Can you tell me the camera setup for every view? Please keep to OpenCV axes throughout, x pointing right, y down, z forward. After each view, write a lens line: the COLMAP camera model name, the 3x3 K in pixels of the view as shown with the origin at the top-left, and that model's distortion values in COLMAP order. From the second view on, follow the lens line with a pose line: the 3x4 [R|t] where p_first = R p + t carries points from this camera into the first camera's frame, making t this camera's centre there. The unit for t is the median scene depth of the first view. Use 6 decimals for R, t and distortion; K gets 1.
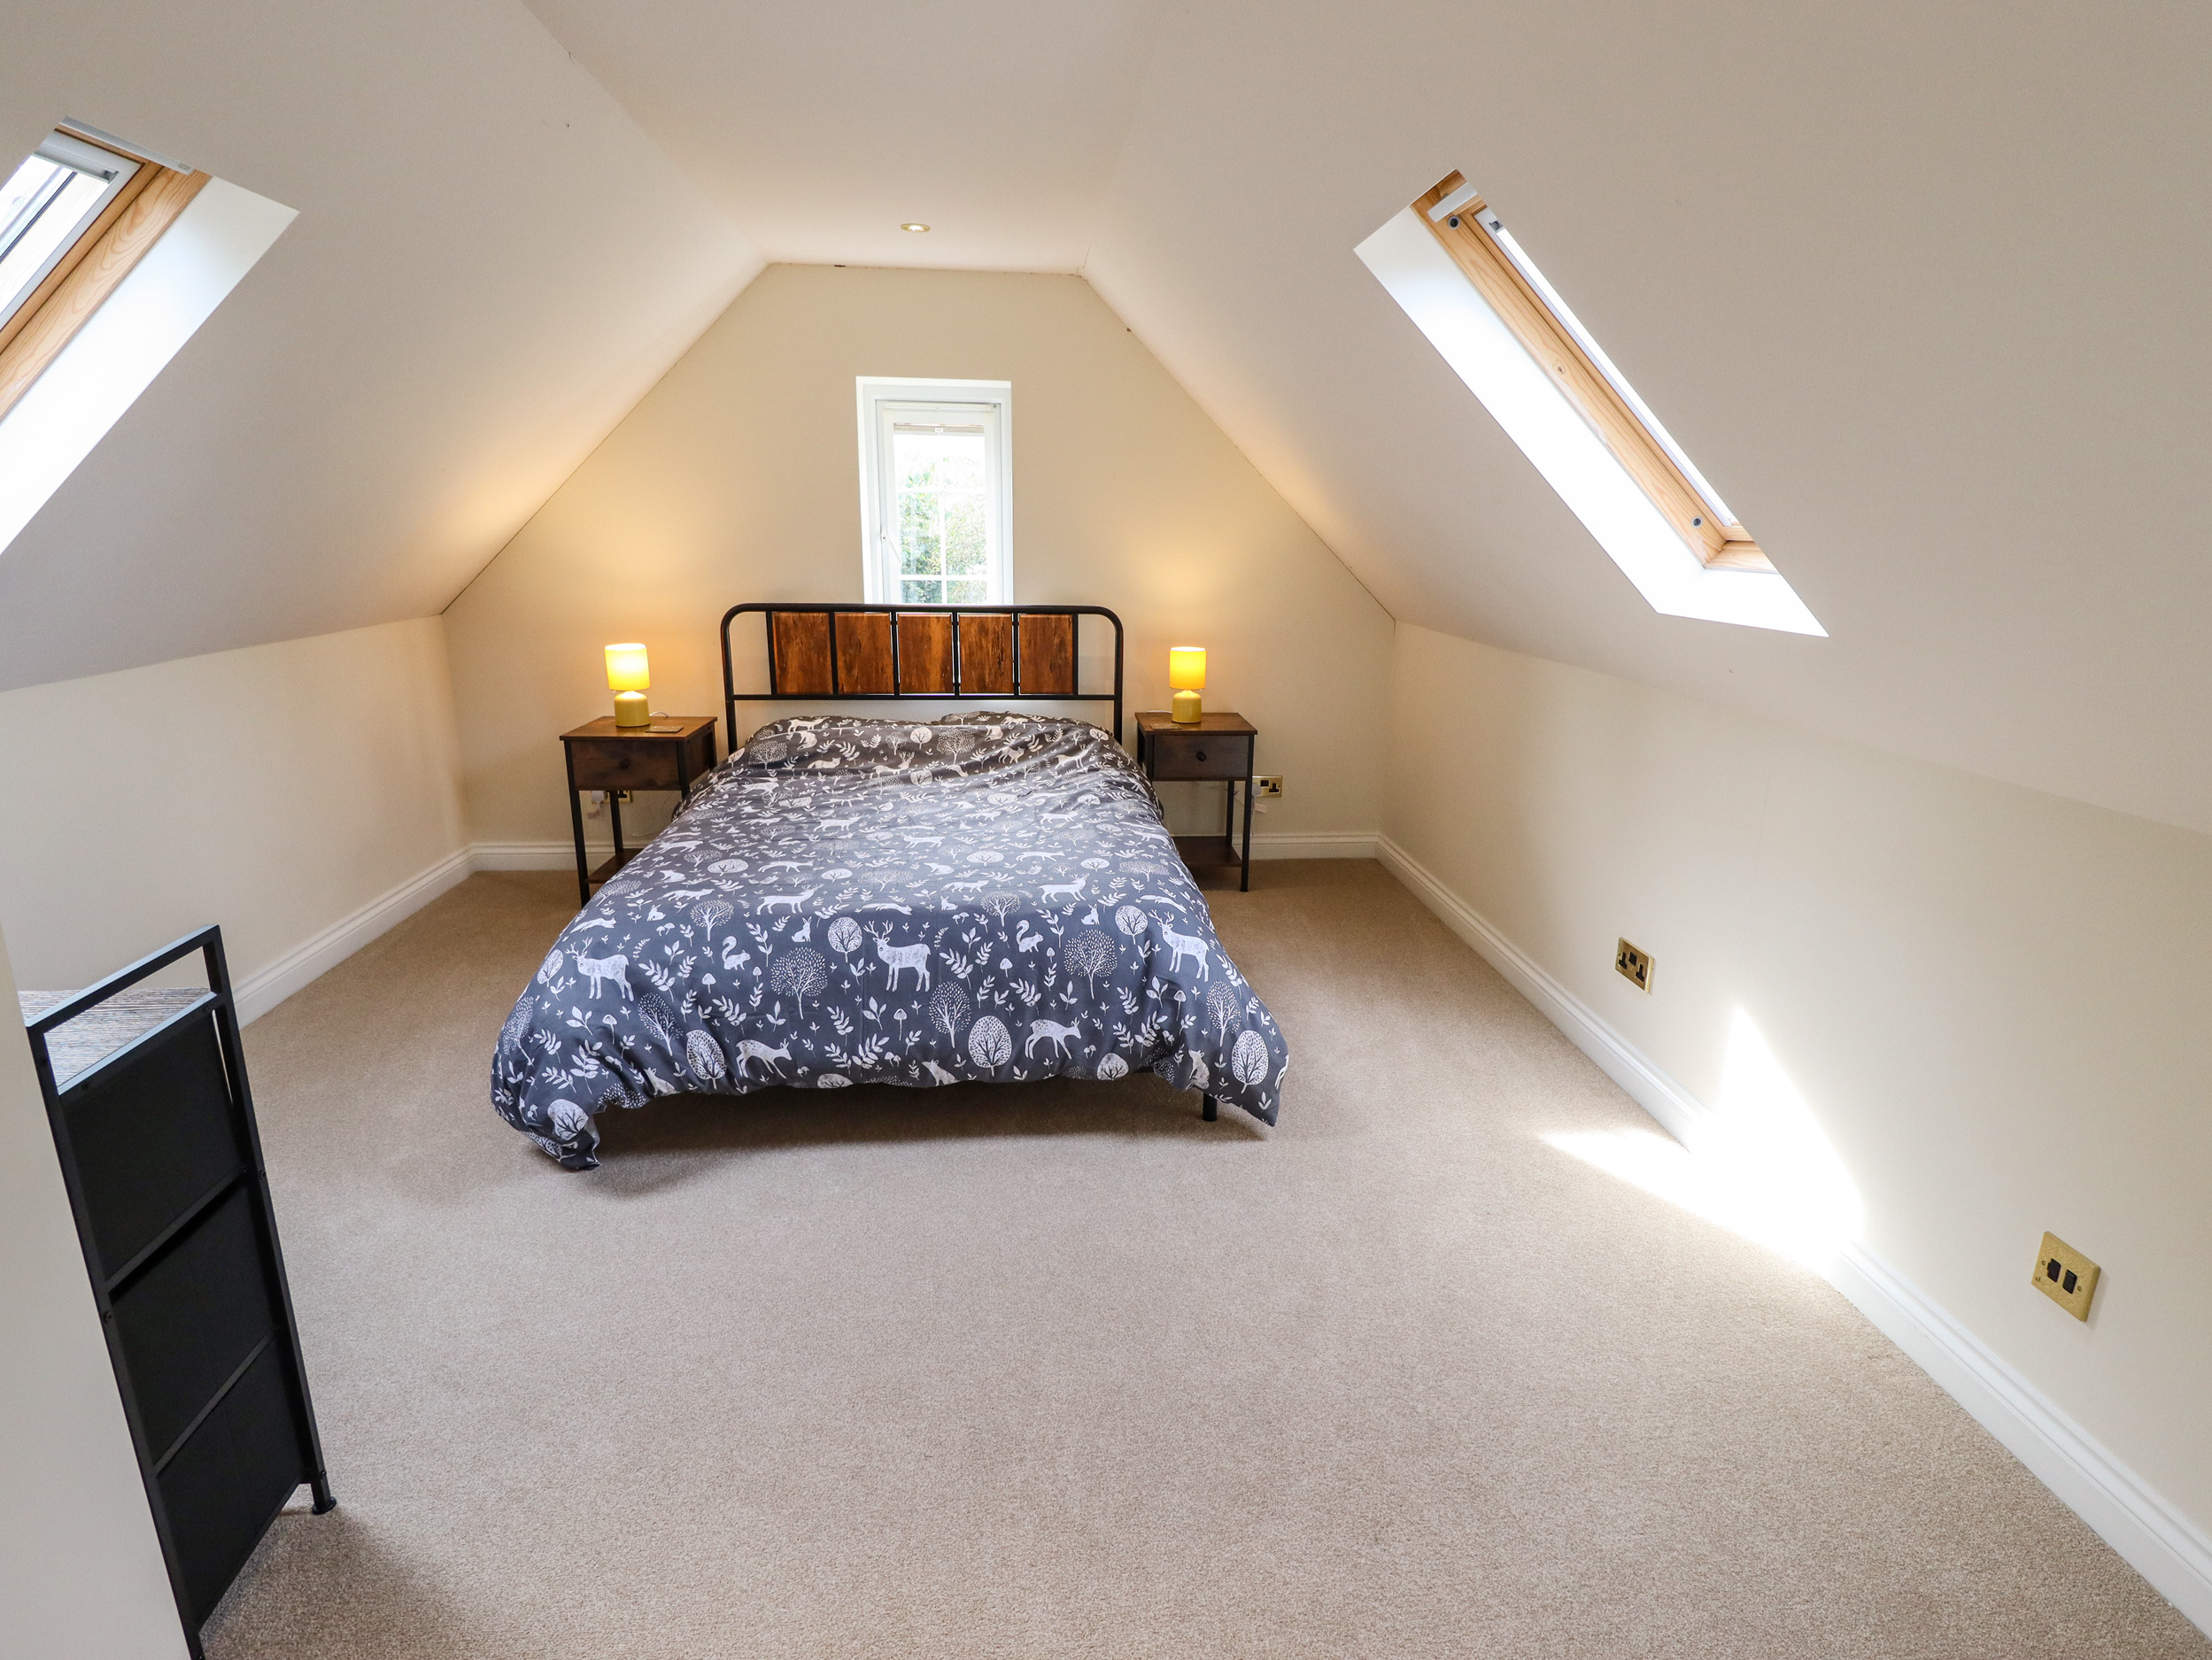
lens RADIAL K [[1178.4, 0, 1111.2], [0, 1178.4, 860.7], [0, 0, 1]] dist [-0.000575, -0.012536]
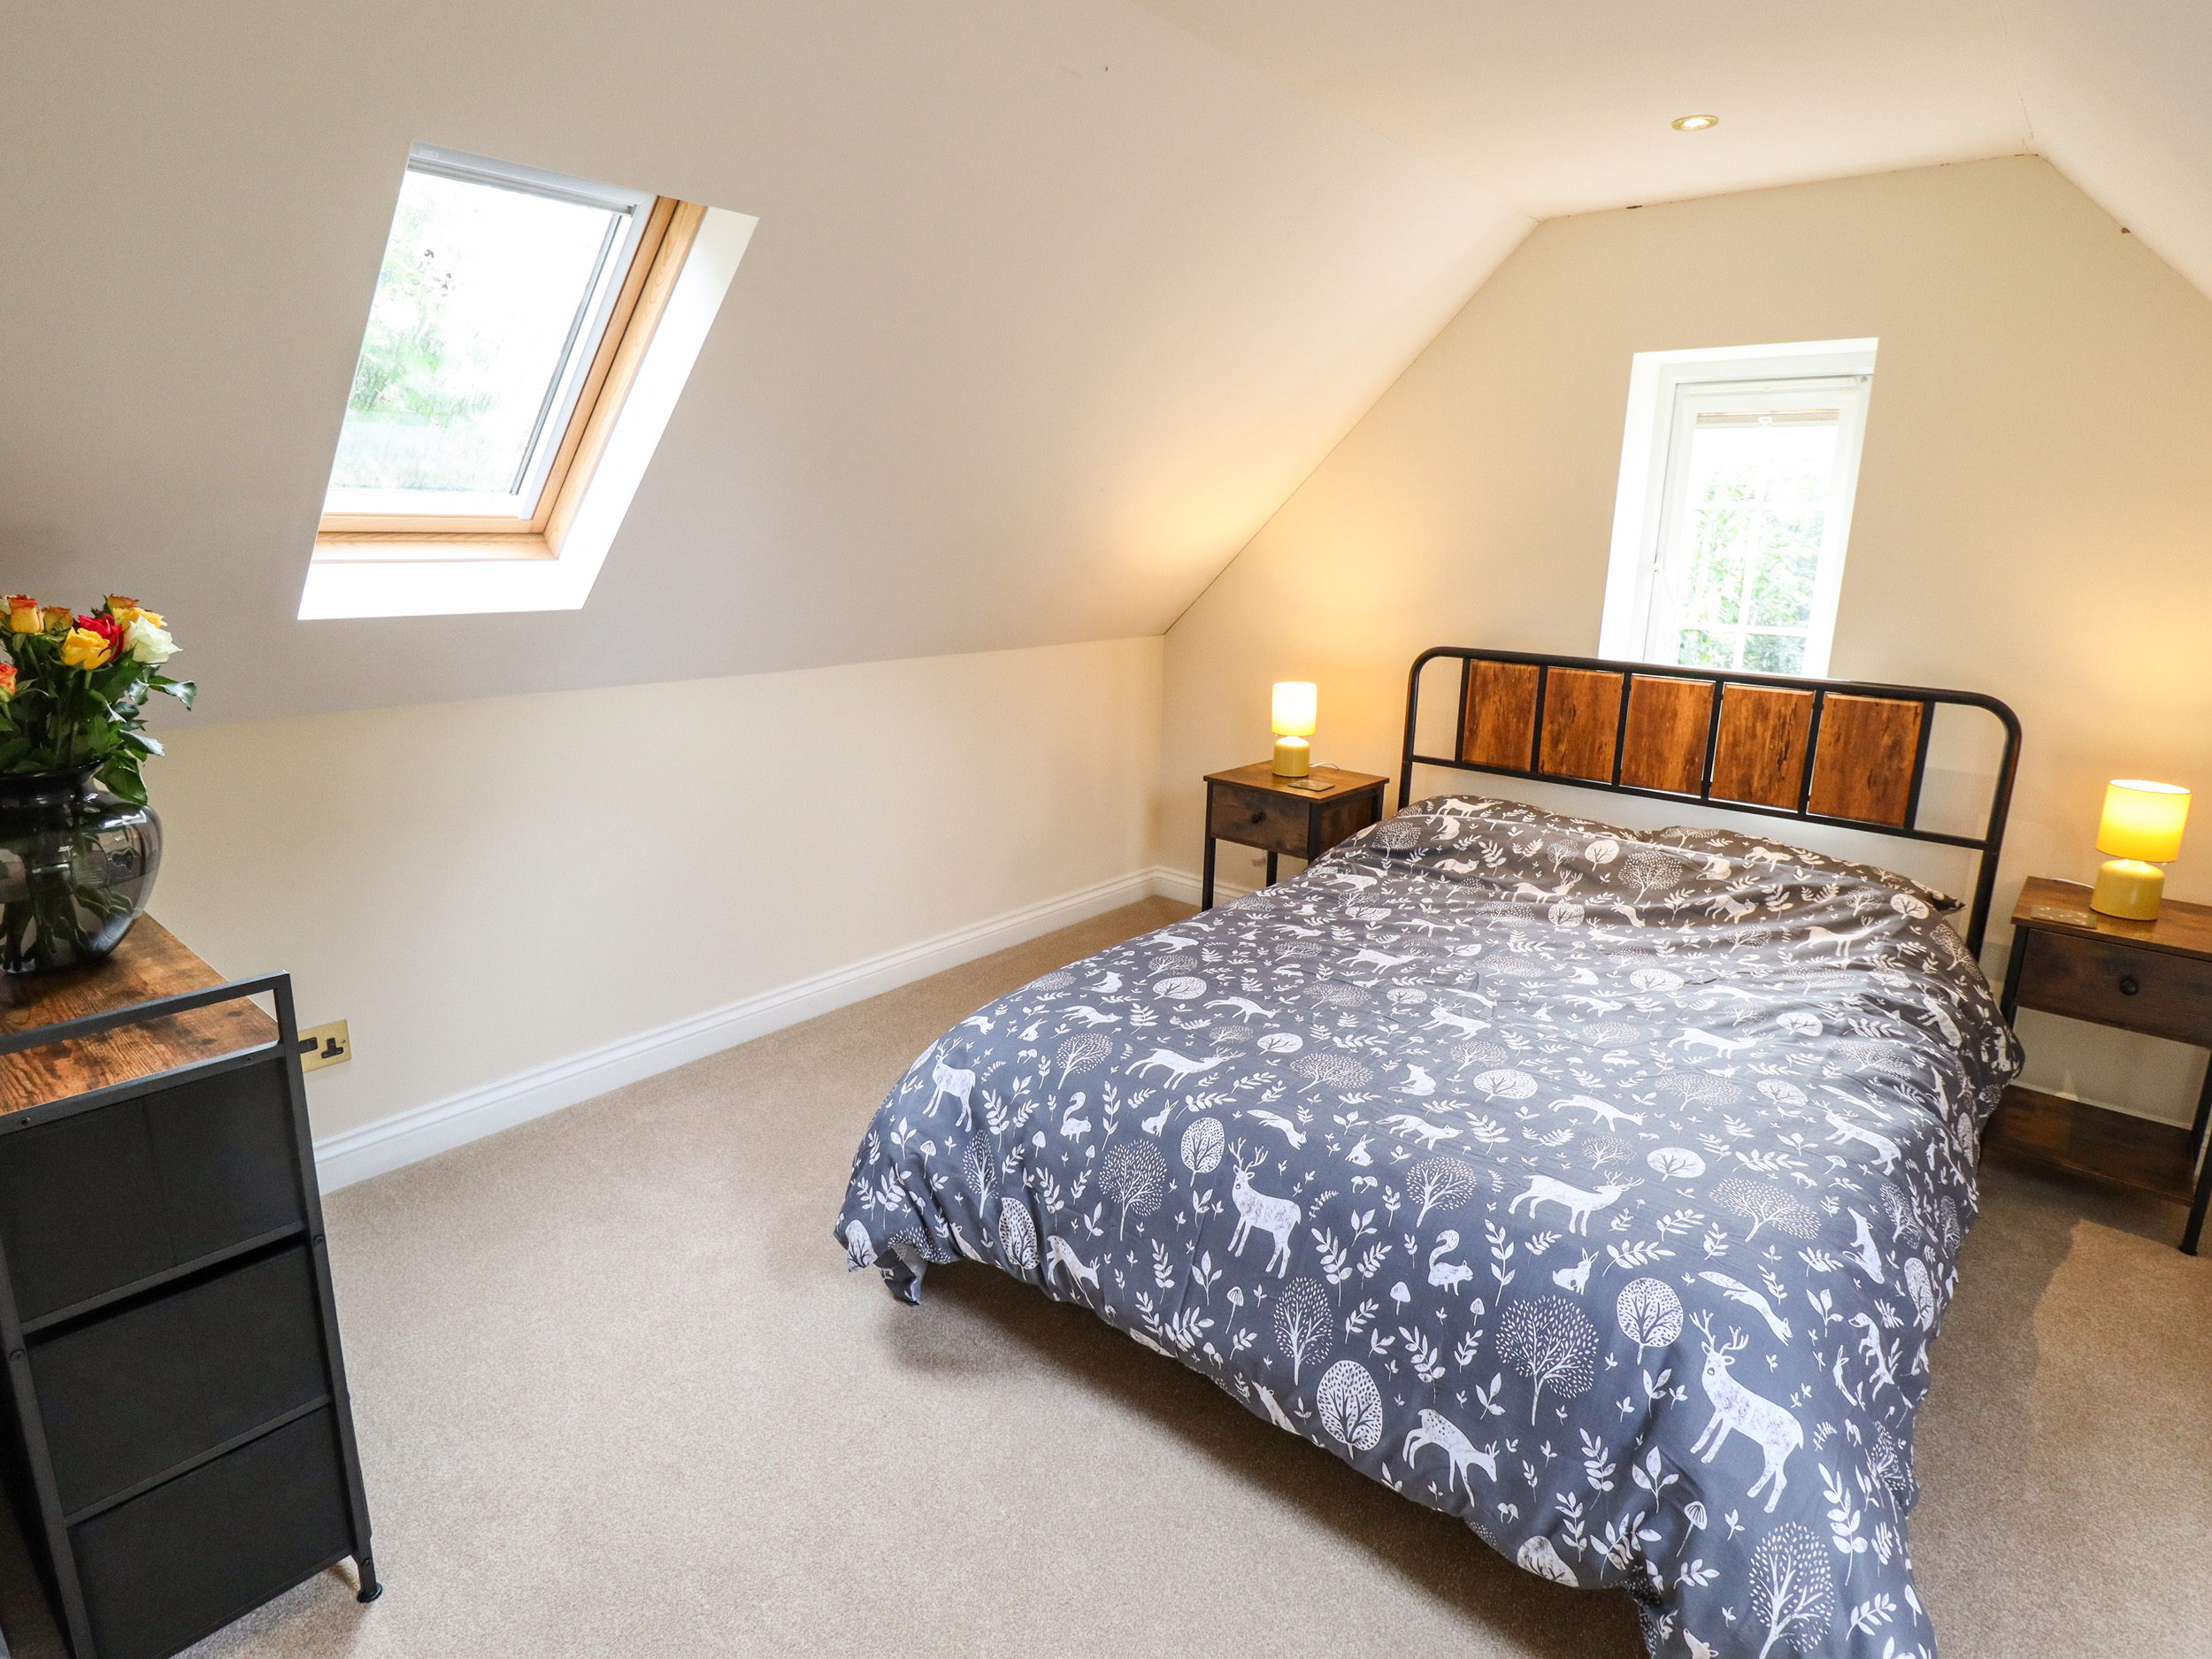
lens RADIAL K [[1181.4, 0, 1106.2], [0, 1181.4, 806.2], [0, 0, 1]] dist [0.003105, -0.018815]
pose [[0.690211, 0.167142, -0.704040, 0.137074], [-0.208051, 0.977713, 0.028148, -0.101244], [0.693054, 0.127048, 0.709602, 0.329900]]
